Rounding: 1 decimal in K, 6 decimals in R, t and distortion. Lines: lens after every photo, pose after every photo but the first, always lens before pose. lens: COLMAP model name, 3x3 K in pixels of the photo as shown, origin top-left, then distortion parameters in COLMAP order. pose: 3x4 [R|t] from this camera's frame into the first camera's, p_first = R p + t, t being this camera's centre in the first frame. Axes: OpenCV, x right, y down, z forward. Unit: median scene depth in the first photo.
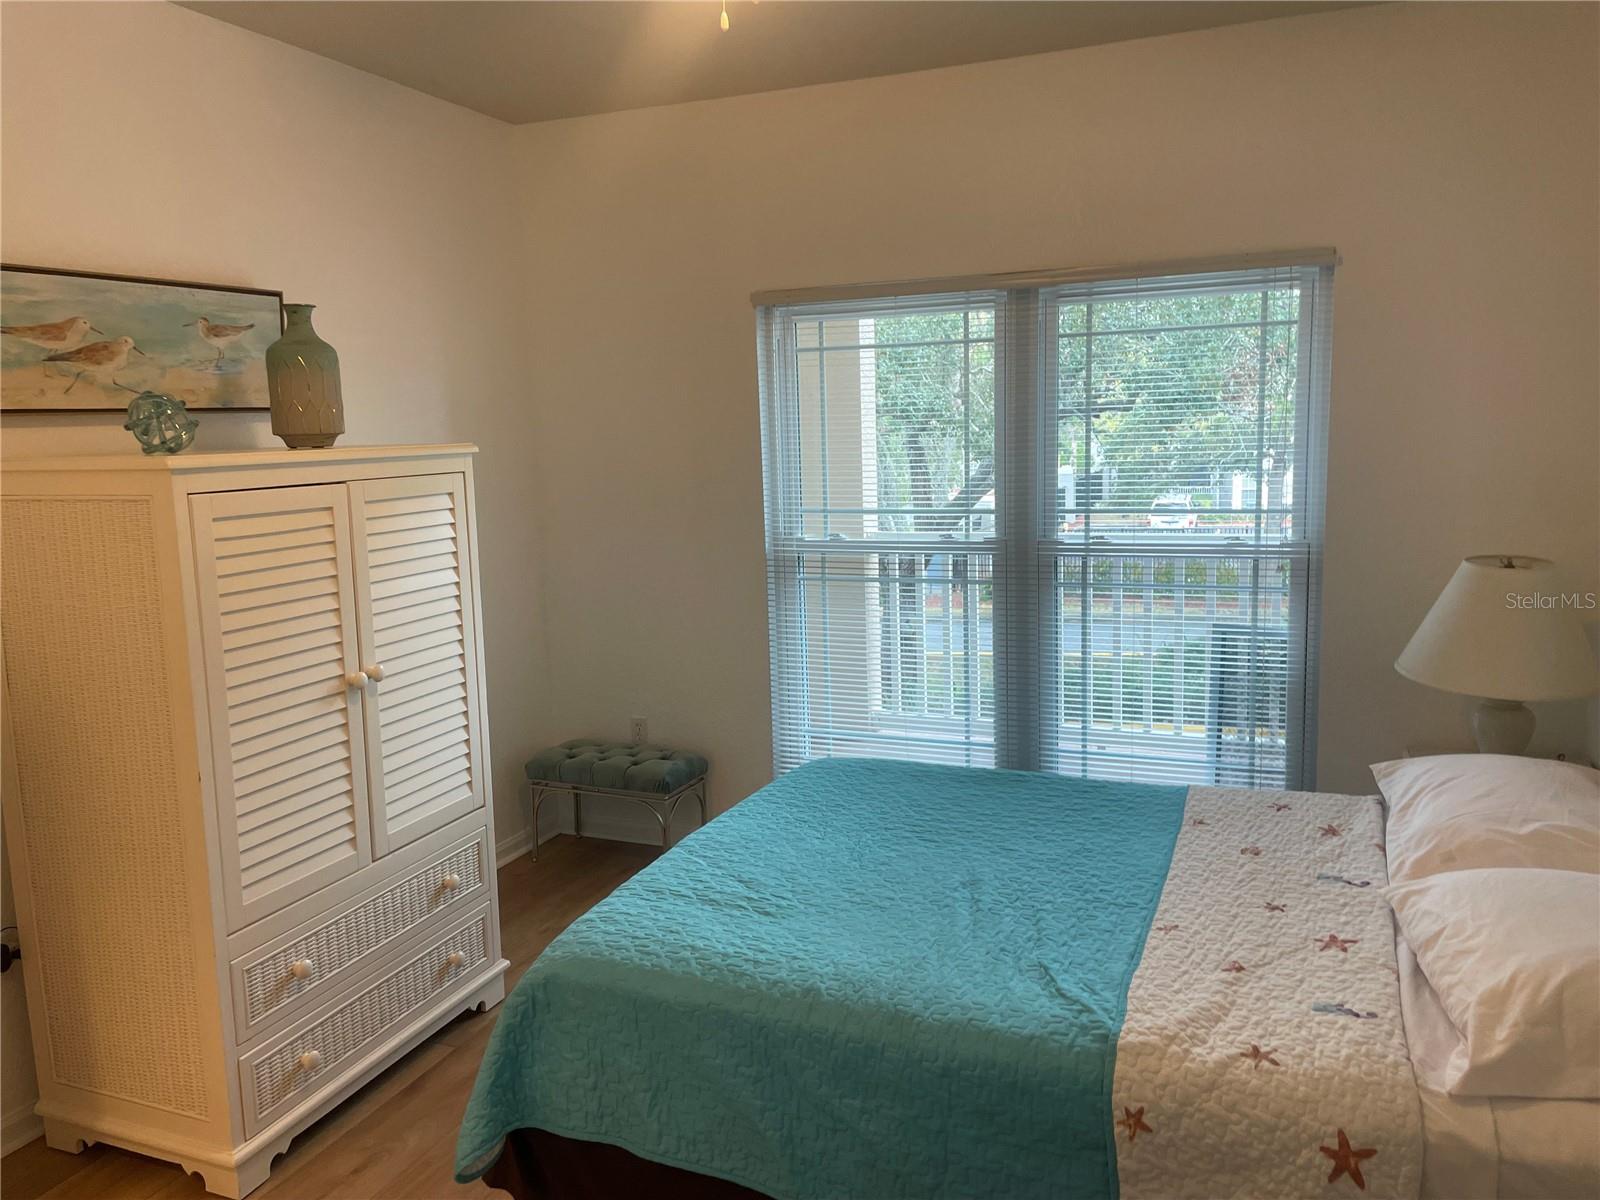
lens RADIAL K [[1218.8, 0, 794.1], [0, 1218.8, 585.1], [0, 0, 1]] dist [0.096075, -0.124024]
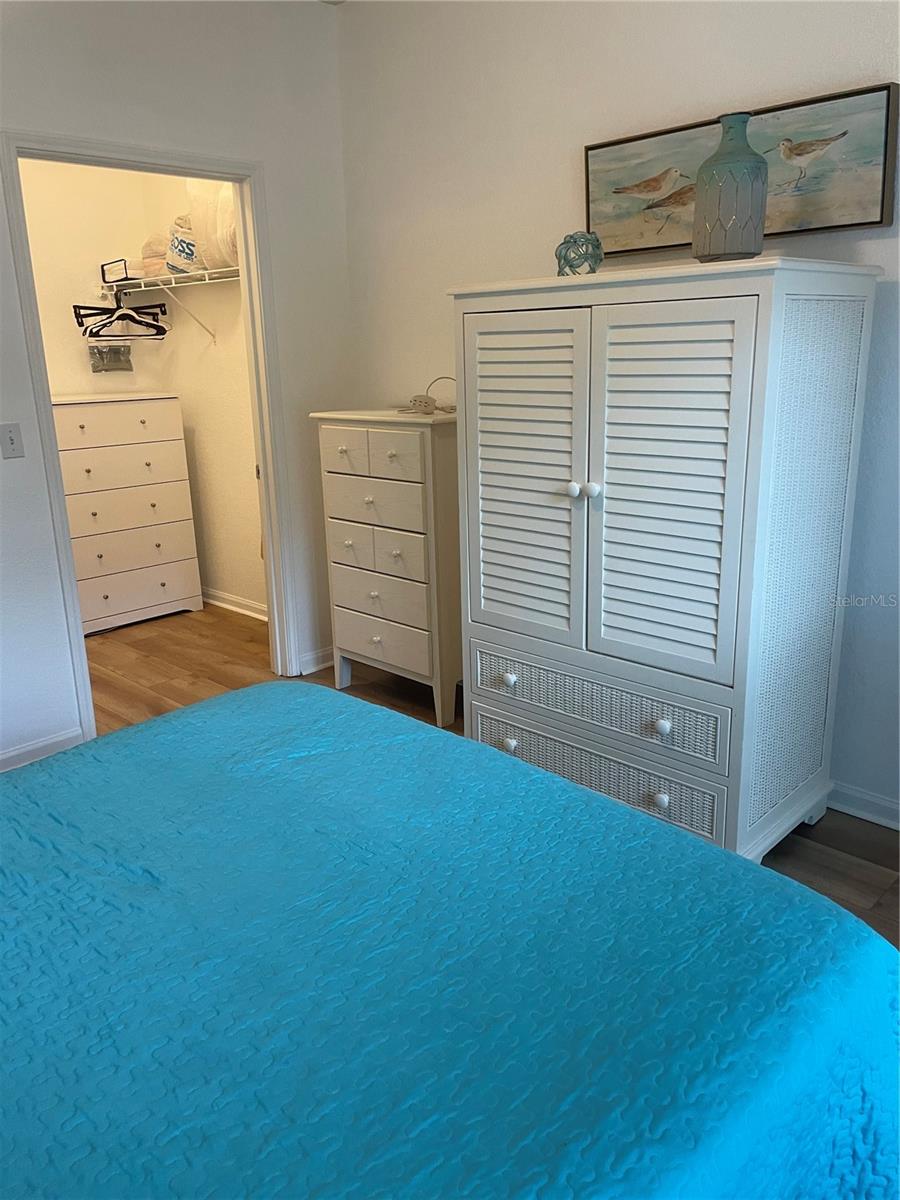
lens RADIAL K [[914.1, 0, 450.7], [0, 914.1, 596.0], [0, 0, 1]] dist [0.096075, -0.124024]
pose [[-0.386585, 0.282493, -0.877924, 0.446424], [-0.086749, 0.936574, 0.339564, -0.103829], [0.918165, 0.207429, -0.337559, 1.147958]]
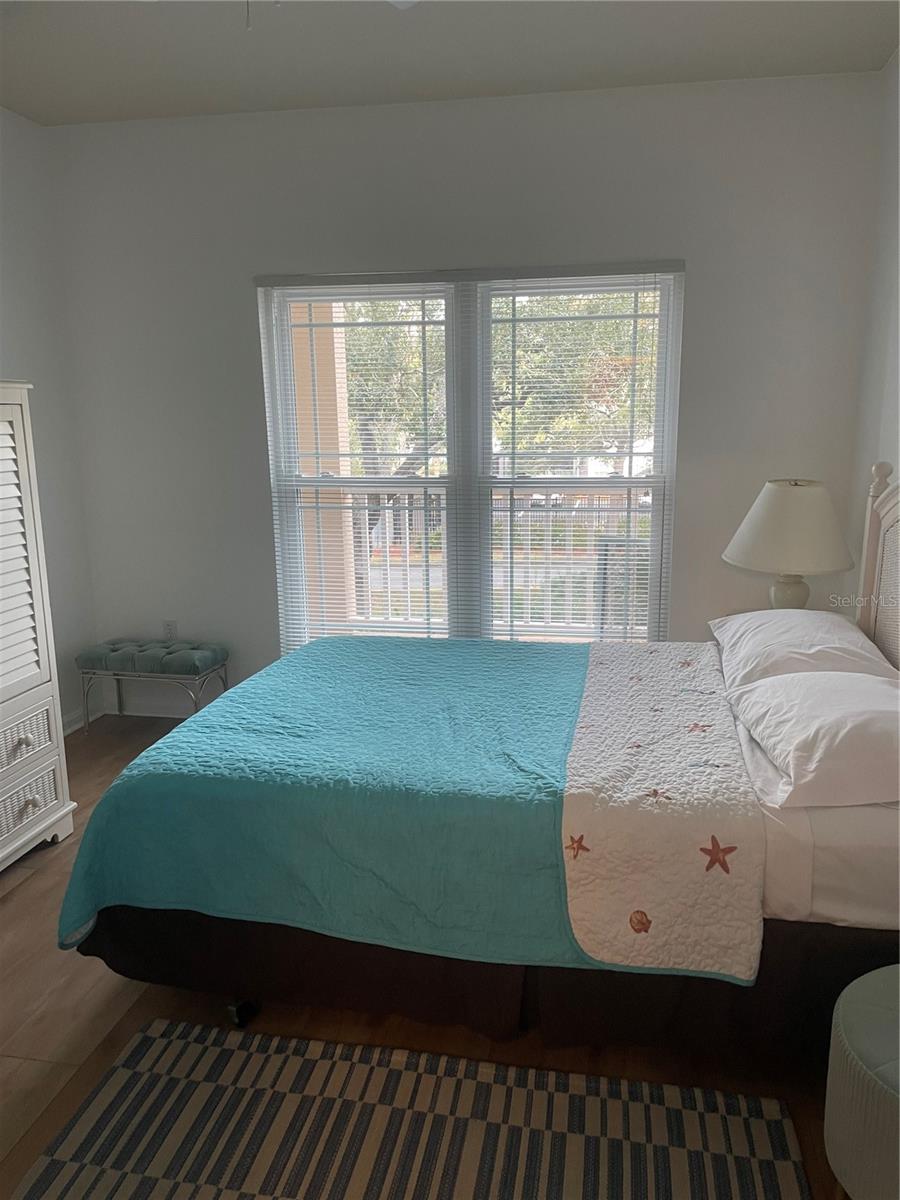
lens RADIAL K [[914.1, 0, 471.1], [0, 914.1, 604.7], [0, 0, 1]] dist [0.096075, -0.124024]
pose [[0.977169, -0.025778, 0.210896, -0.039192], [0.011053, 0.997436, 0.070706, 0.049744], [-0.212178, -0.066761, 0.974948, 0.004658]]
